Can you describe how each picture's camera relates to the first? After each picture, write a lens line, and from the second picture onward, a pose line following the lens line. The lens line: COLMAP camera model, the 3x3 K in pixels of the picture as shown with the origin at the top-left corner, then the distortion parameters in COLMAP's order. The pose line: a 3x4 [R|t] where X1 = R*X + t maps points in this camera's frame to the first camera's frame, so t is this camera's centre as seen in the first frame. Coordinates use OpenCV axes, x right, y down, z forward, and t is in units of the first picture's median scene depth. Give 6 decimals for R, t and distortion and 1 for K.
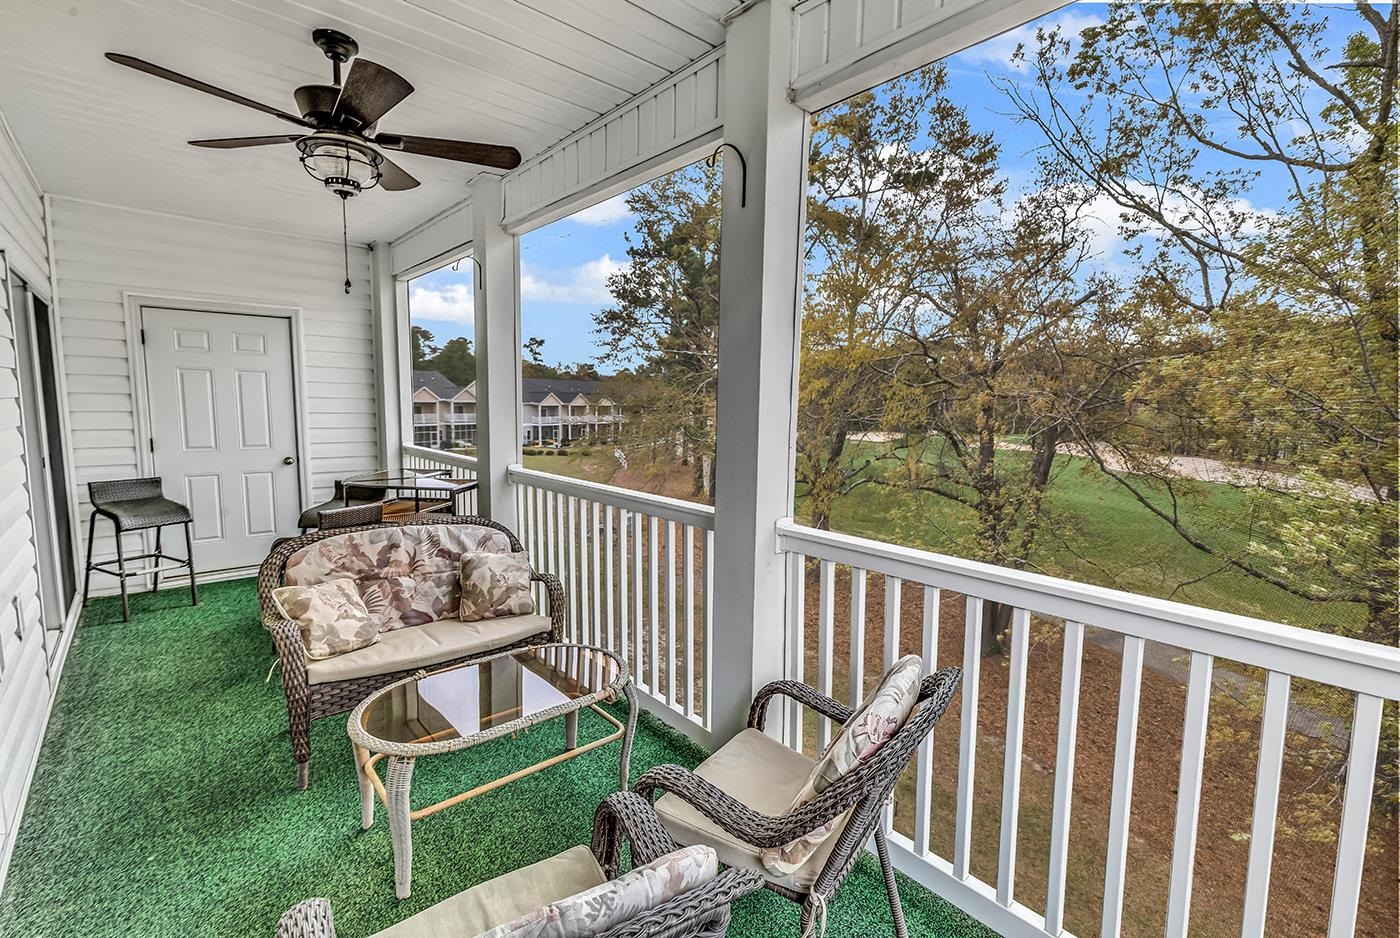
lens RADIAL K [[643.3, 0, 701.3], [0, 643.3, 468.2], [0, 0, 1]] dist [0.002733, 0.000030]
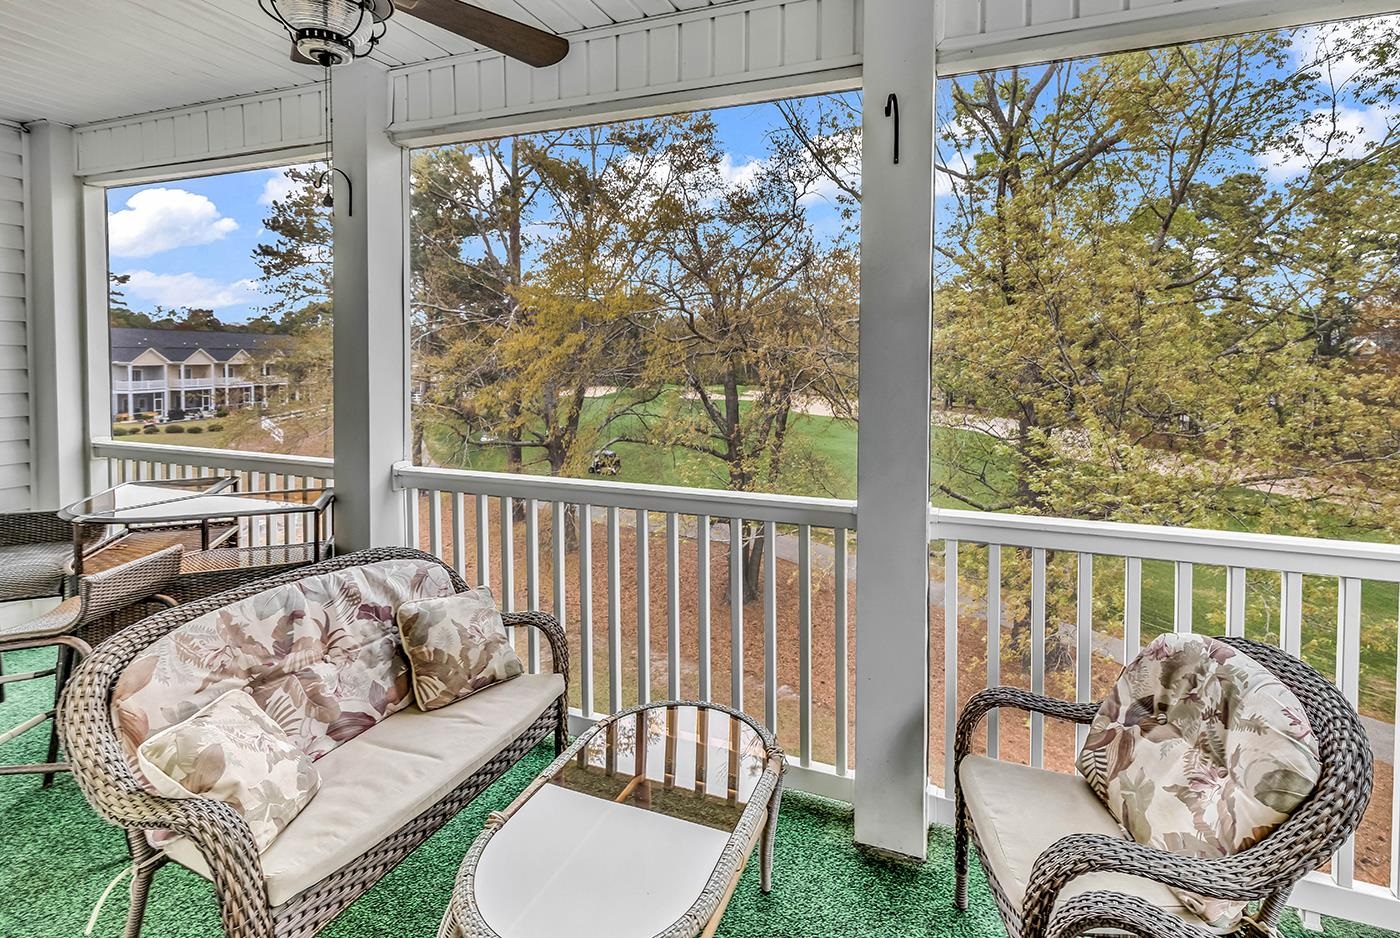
lens RADIAL K [[675.4, 0, 721.5], [0, 675.4, 375.7], [0, 0, 1]] dist [0.005362, -0.001320]
pose [[0.875312, -0.023258, 0.482999, -0.418176], [0.057916, 0.996695, -0.056963, -0.047209], [-0.480078, 0.077833, 0.873766, 0.211387]]
